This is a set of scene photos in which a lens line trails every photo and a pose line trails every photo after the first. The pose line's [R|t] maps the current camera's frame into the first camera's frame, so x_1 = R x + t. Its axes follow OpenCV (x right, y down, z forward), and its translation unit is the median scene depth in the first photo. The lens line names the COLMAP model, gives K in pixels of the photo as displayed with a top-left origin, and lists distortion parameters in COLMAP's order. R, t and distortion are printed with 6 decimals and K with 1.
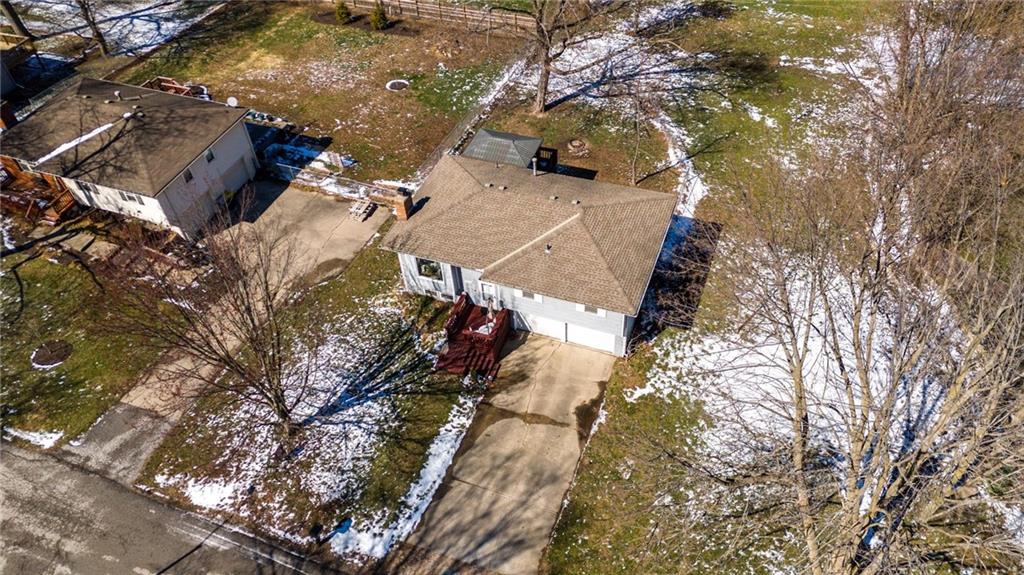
lens RADIAL K [[751.0, 0, 514.0], [0, 751.0, 288.3], [0, 0, 1]] dist [0.066120, -0.049857]
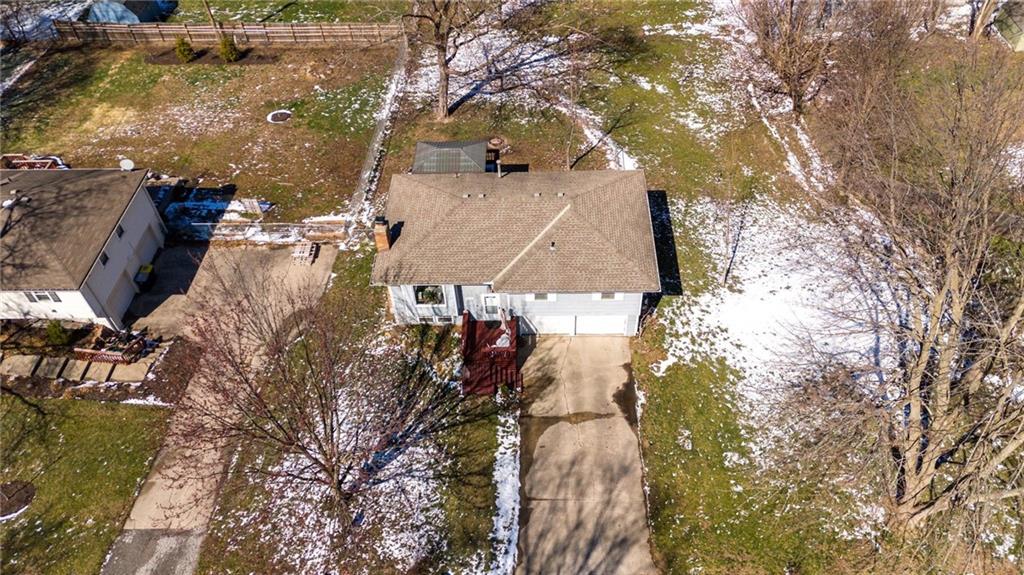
lens RADIAL K [[751.0, 0, 515.3], [0, 751.0, 287.6], [0, 0, 1]] dist [0.066120, -0.049857]
pose [[0.943976, -0.228807, 0.237818, -0.231127], [0.229736, 0.972952, 0.024191, -0.032315], [-0.236920, 0.031799, 0.971009, 0.057452]]
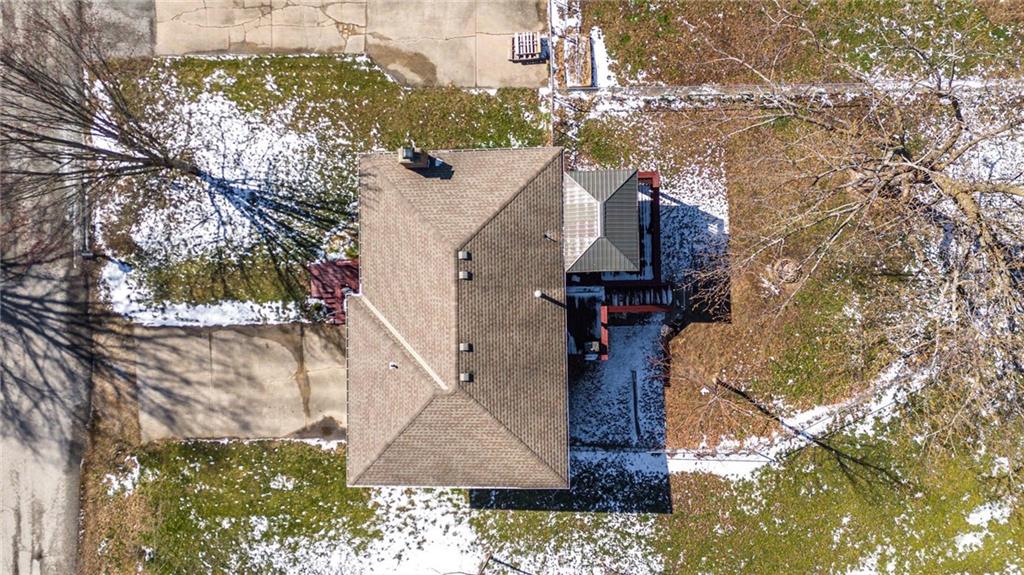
lens RADIAL K [[751.0, 0, 507.1], [0, 751.0, 281.4], [0, 0, 1]] dist [0.066120, -0.049857]
pose [[0.367440, 0.930016, -0.007665, 0.010194], [-0.607511, 0.246245, 0.755178, -0.724993], [0.704215, -0.272826, 0.655475, 0.539415]]
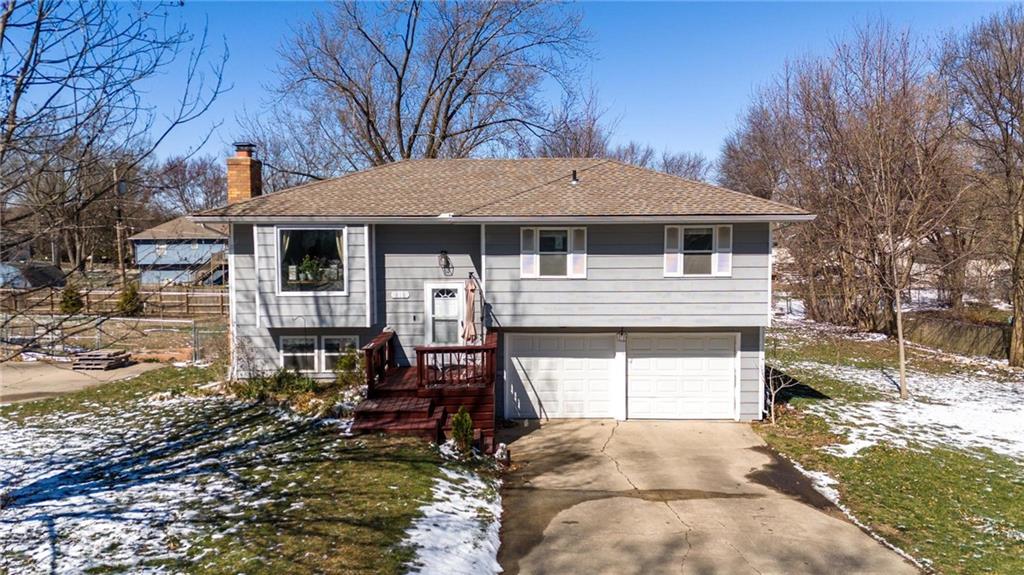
lens RADIAL K [[779.3, 0, 518.1], [0, 779.3, 286.1], [0, 0, 1]] dist [0.048415, -0.031645]
pose [[0.937661, 0.021991, 0.346854, -0.156382], [0.217344, 0.741670, -0.634576, 0.298339], [-0.271206, 0.670405, 0.690656, 0.660045]]
